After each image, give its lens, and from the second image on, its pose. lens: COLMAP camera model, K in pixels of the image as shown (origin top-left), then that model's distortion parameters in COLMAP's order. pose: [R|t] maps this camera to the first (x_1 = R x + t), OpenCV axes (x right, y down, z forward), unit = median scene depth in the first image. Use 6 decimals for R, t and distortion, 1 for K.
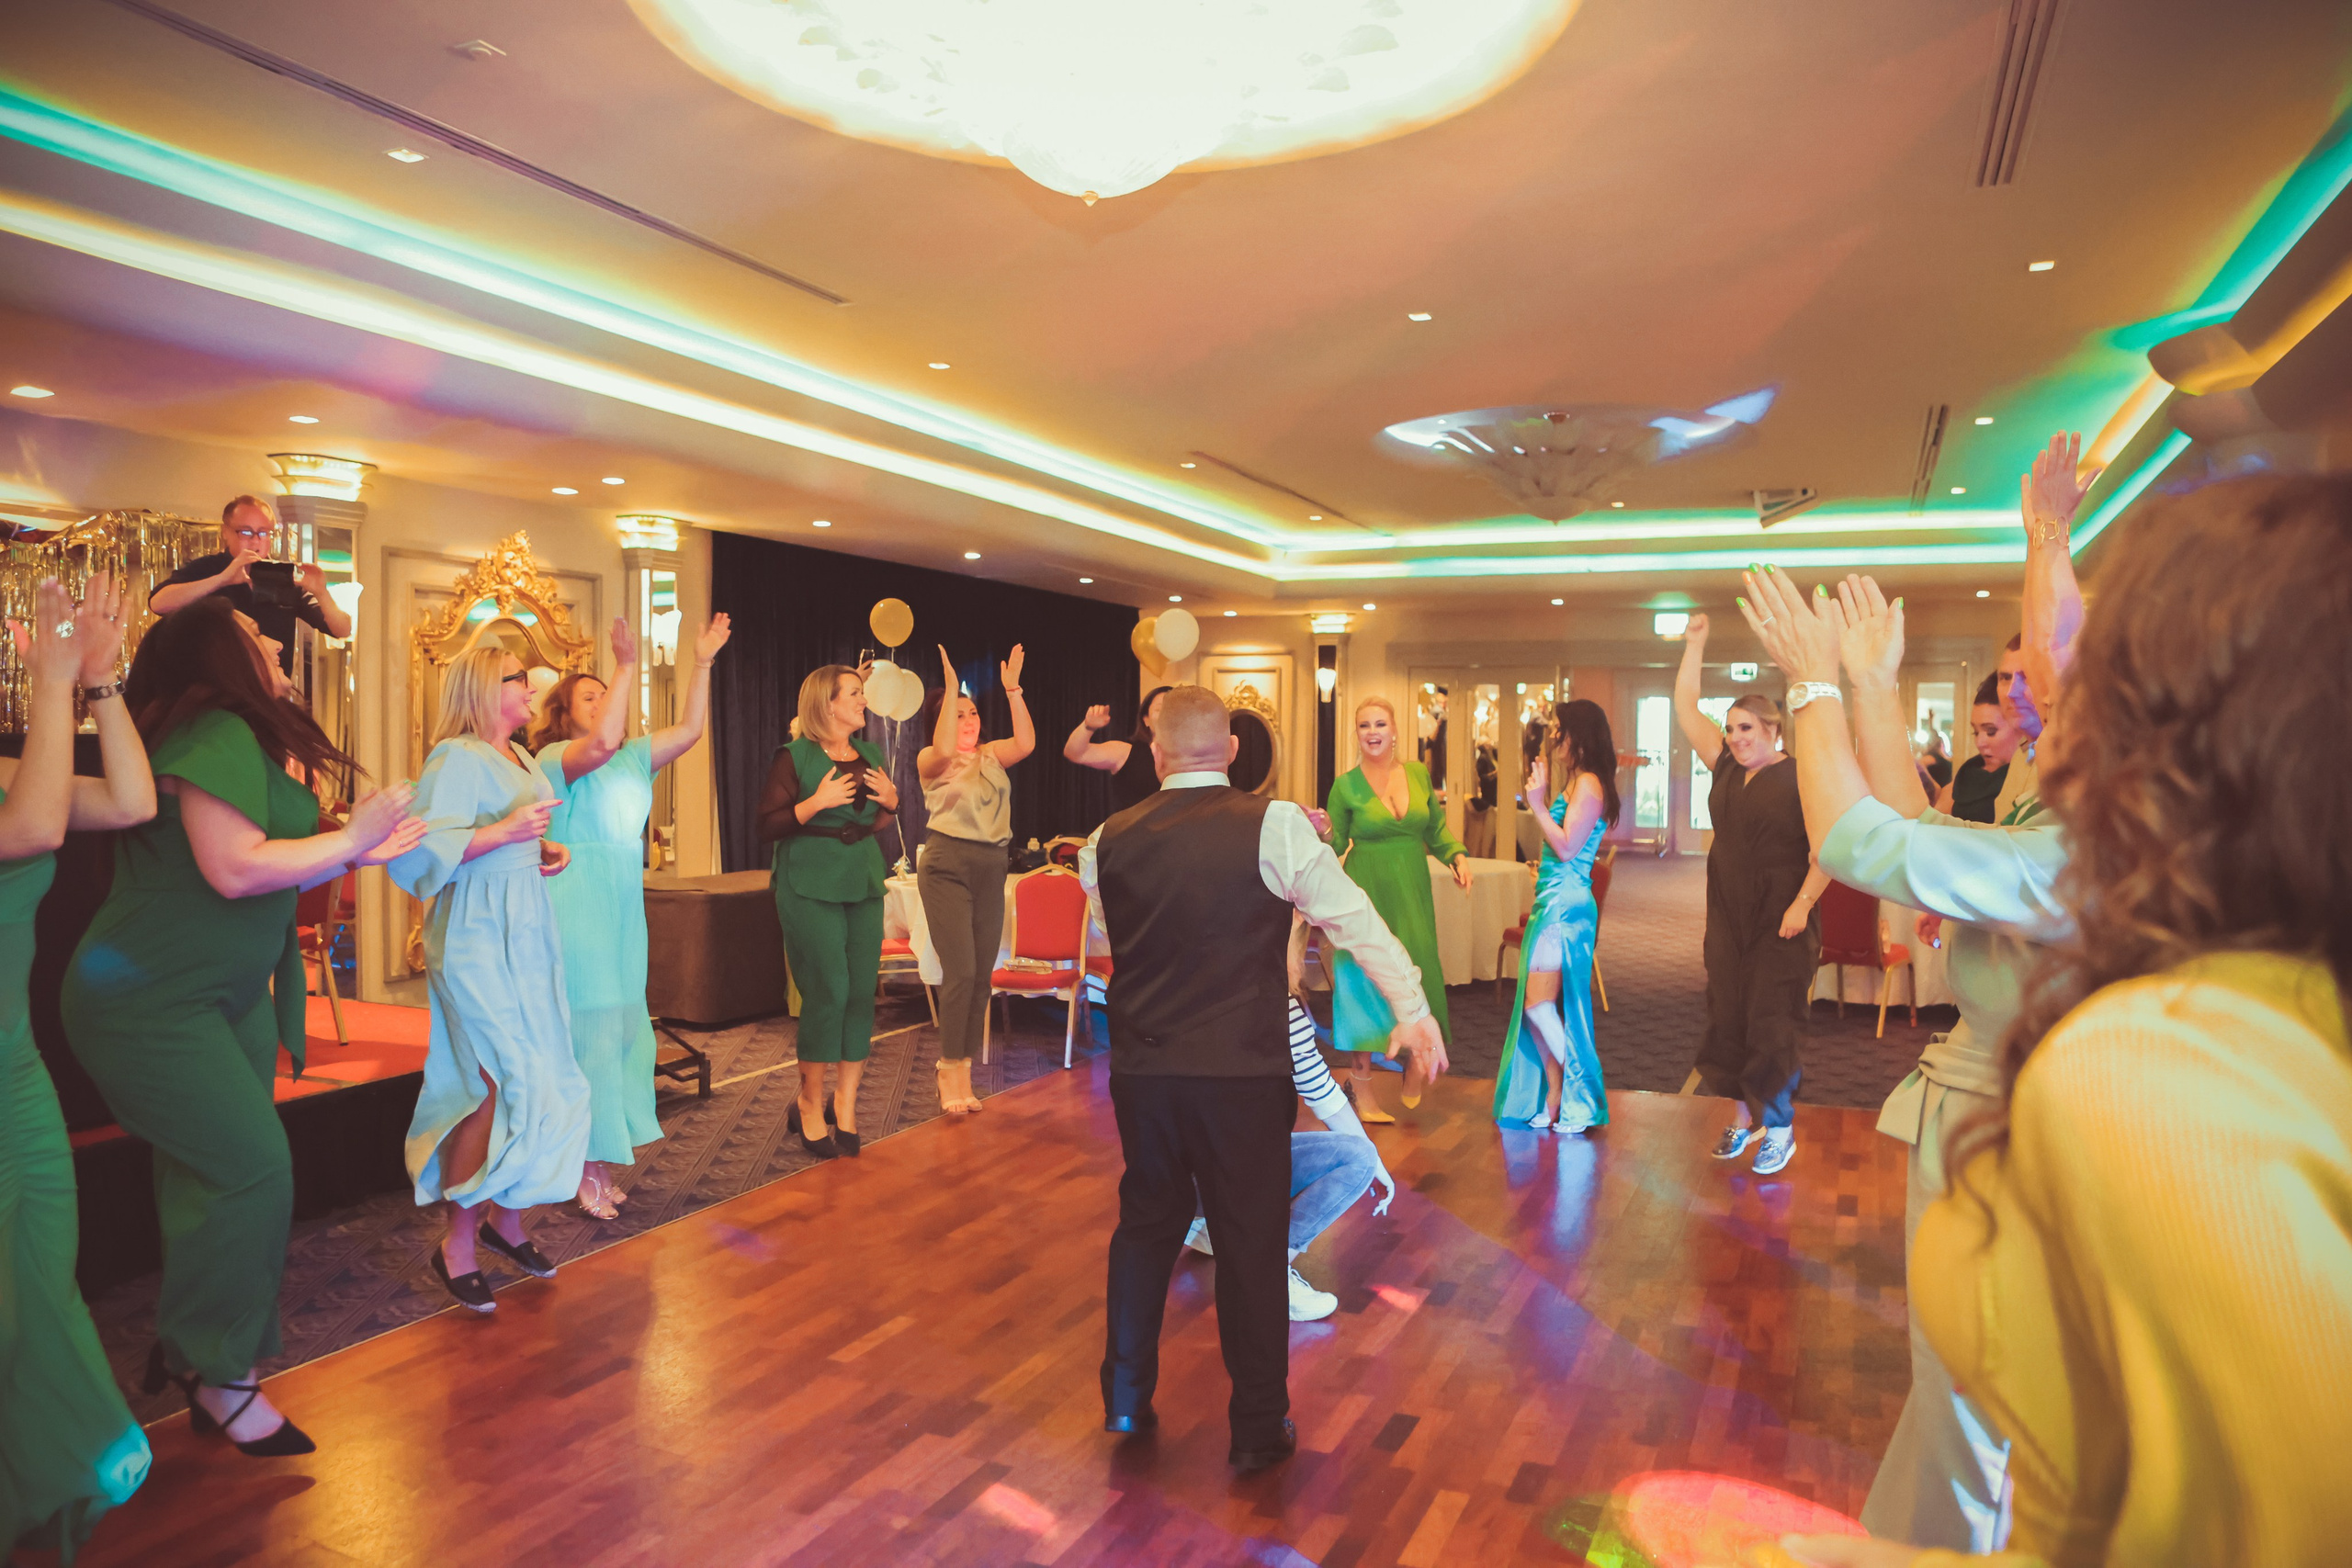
lens RADIAL K [[1651.8, 0, 1176.0], [0, 1651.8, 784.0], [0, 0, 1]] dist [-0.105537, 0.101939]
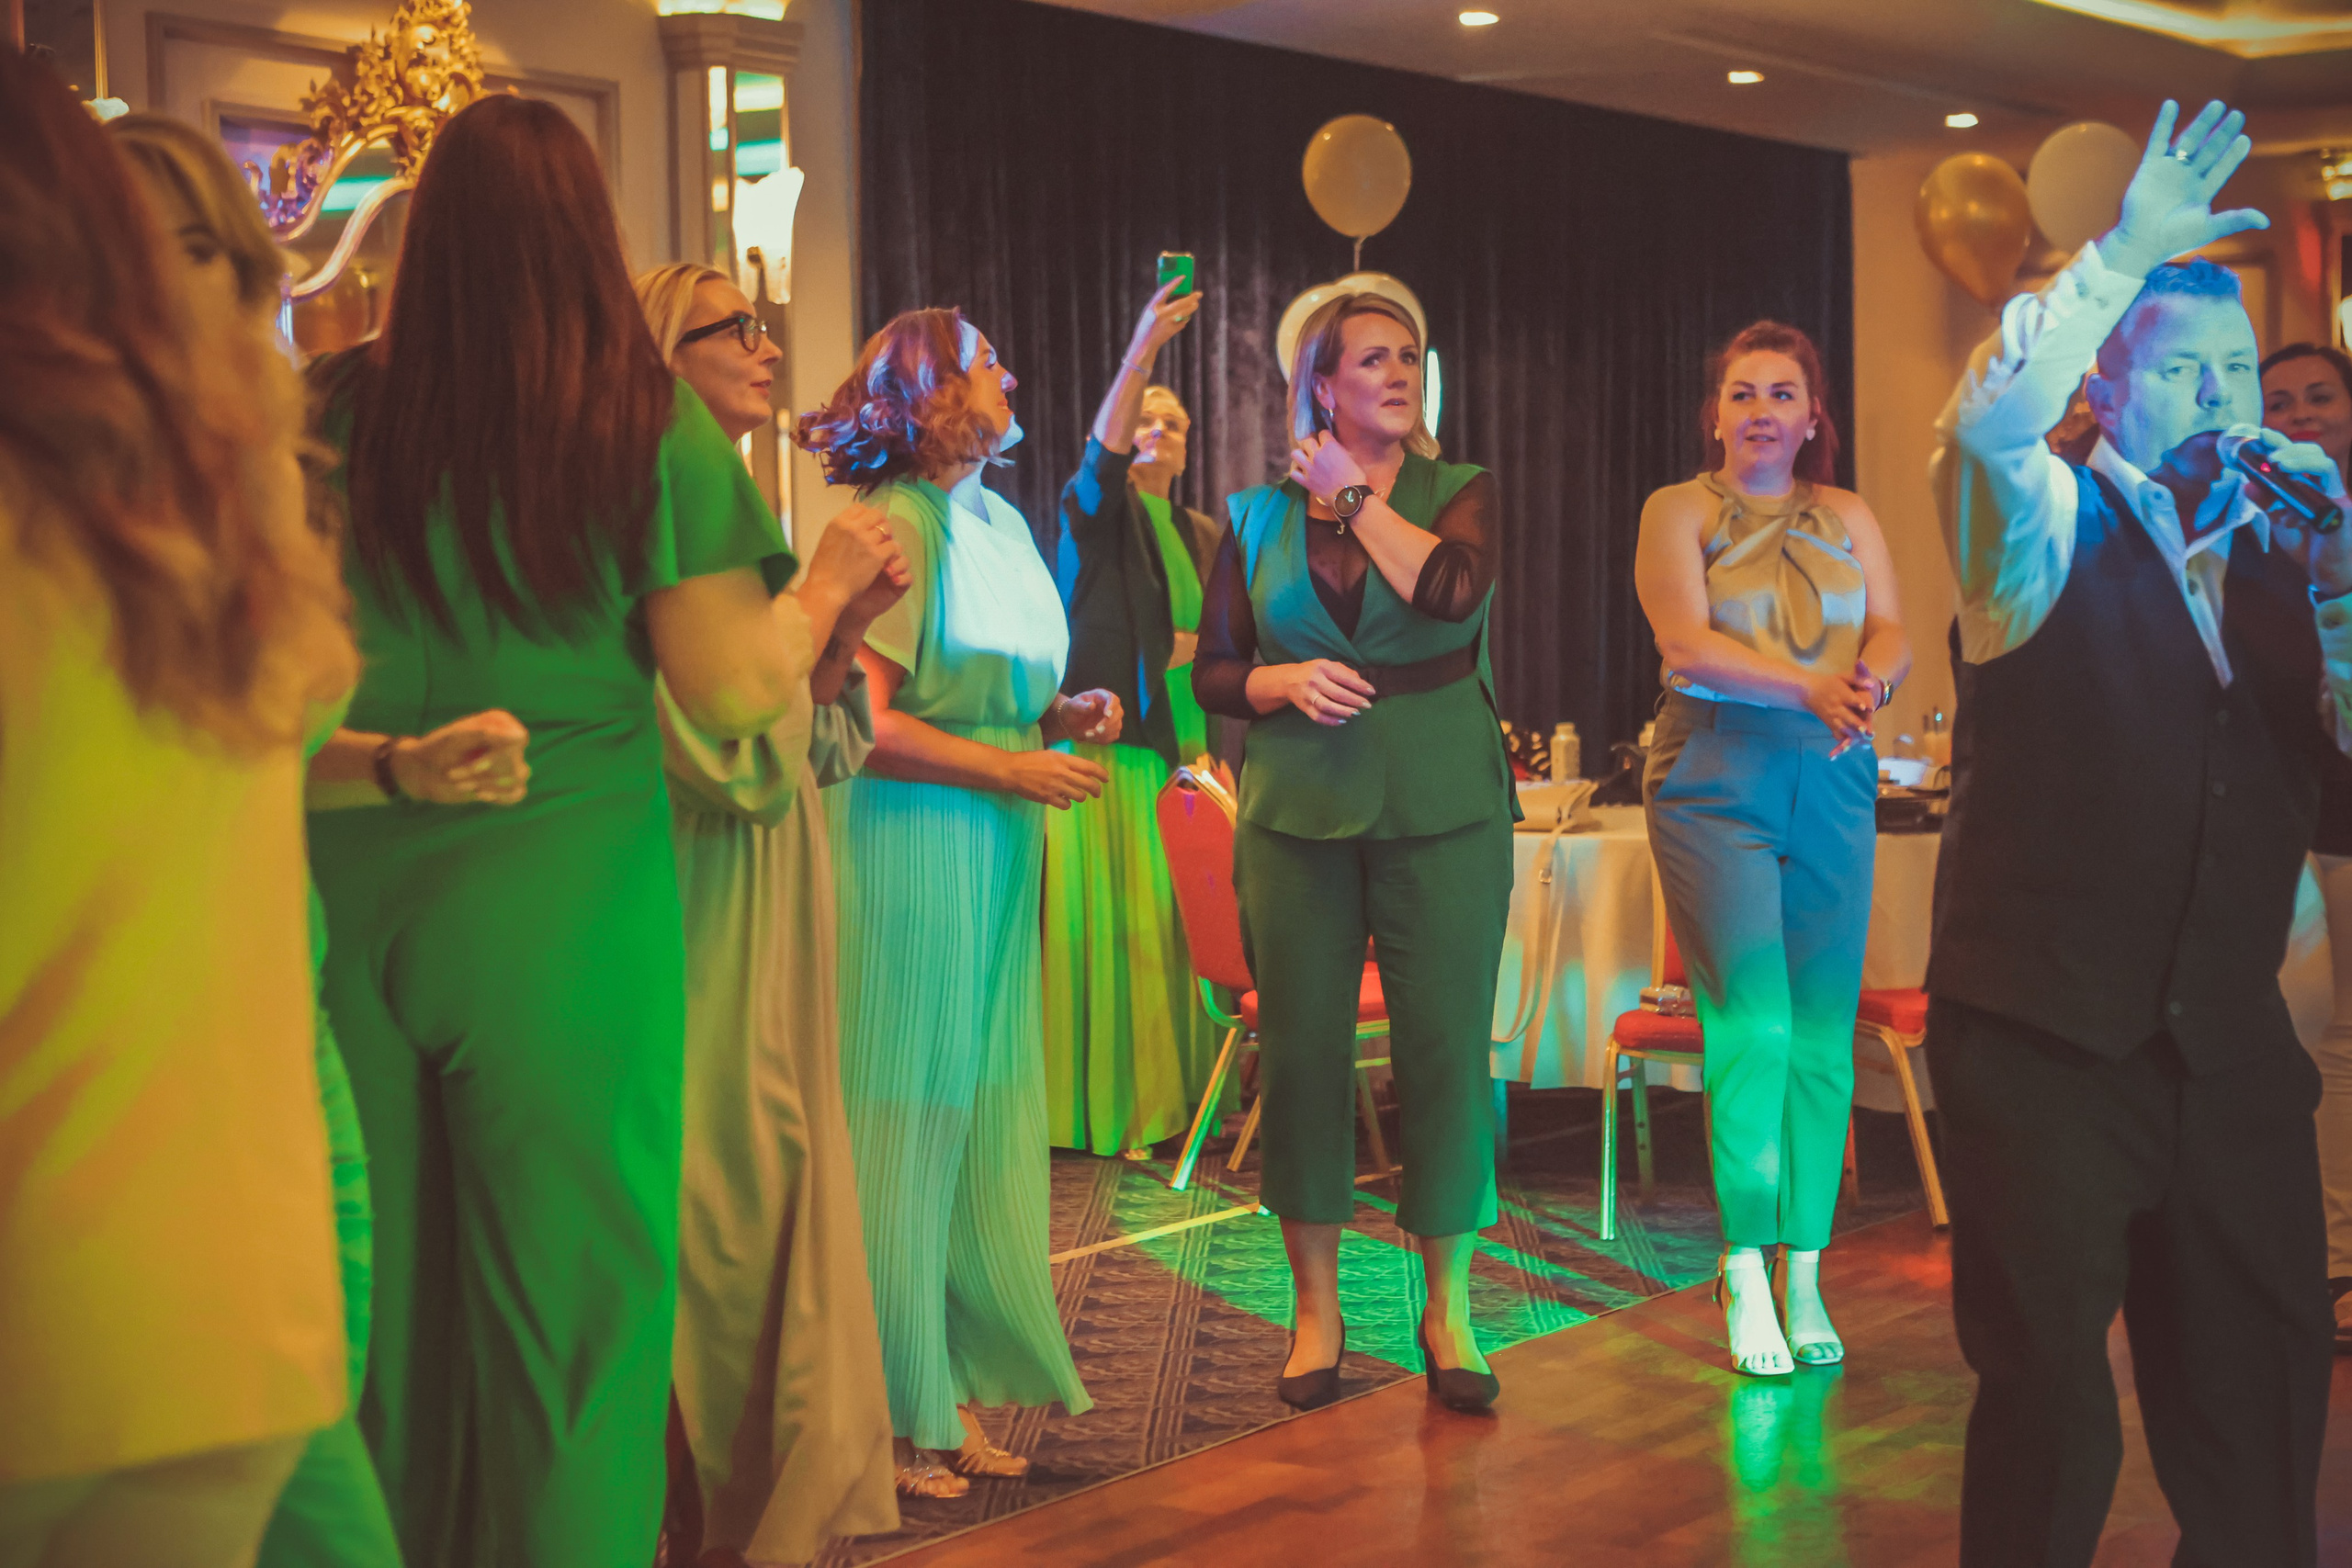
lens RADIAL K [[4545.3, 0, 1176.0], [0, 4545.3, 784.0], [0, 0, 1]] dist [0.196693, 0.422312]
pose [[0.990283, -0.012446, -0.138510, -0.059333], [0.015185, 0.999709, 0.018740, 0.031133], [0.138236, -0.020661, 0.990184, -0.137919]]
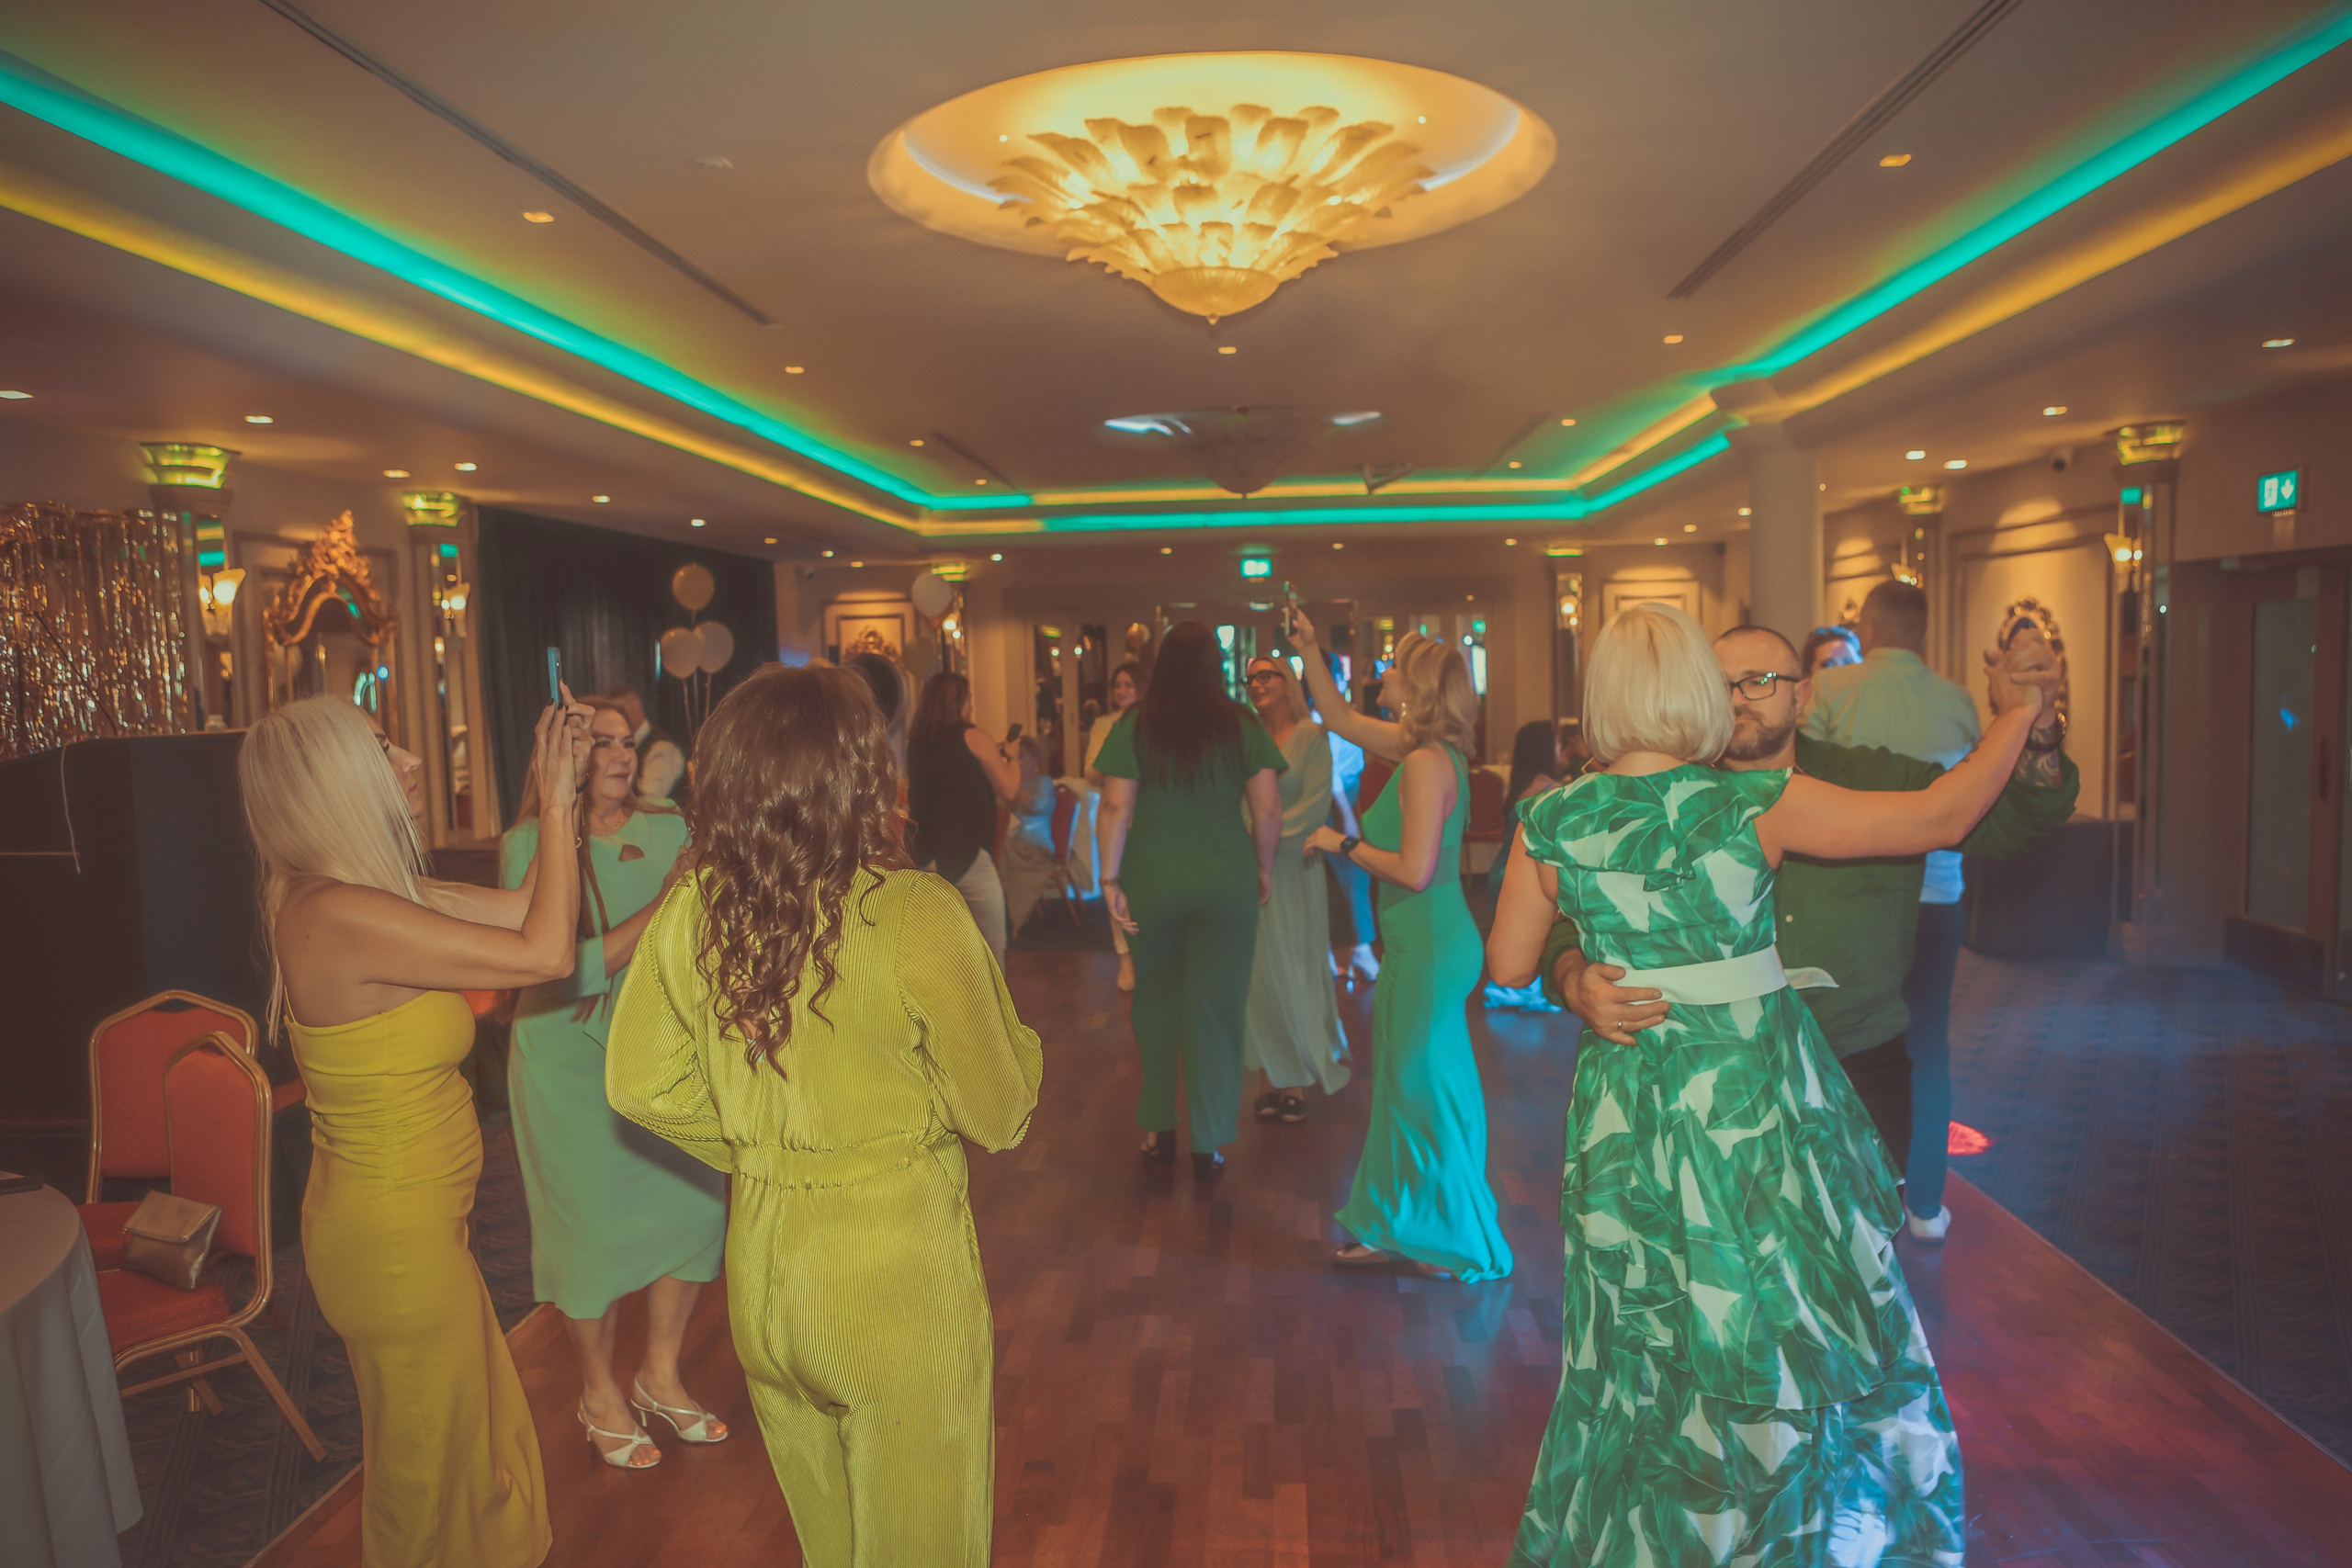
lens RADIAL K [[1651.8, 0, 1176.0], [0, 1651.8, 784.0], [0, 0, 1]] dist [-0.105537, 0.101939]
pose [[0.940590, -0.058771, 0.334420, -0.258142], [0.044116, 0.997711, 0.051257, -0.012719], [-0.336666, -0.033458, 0.941029, -0.146924]]
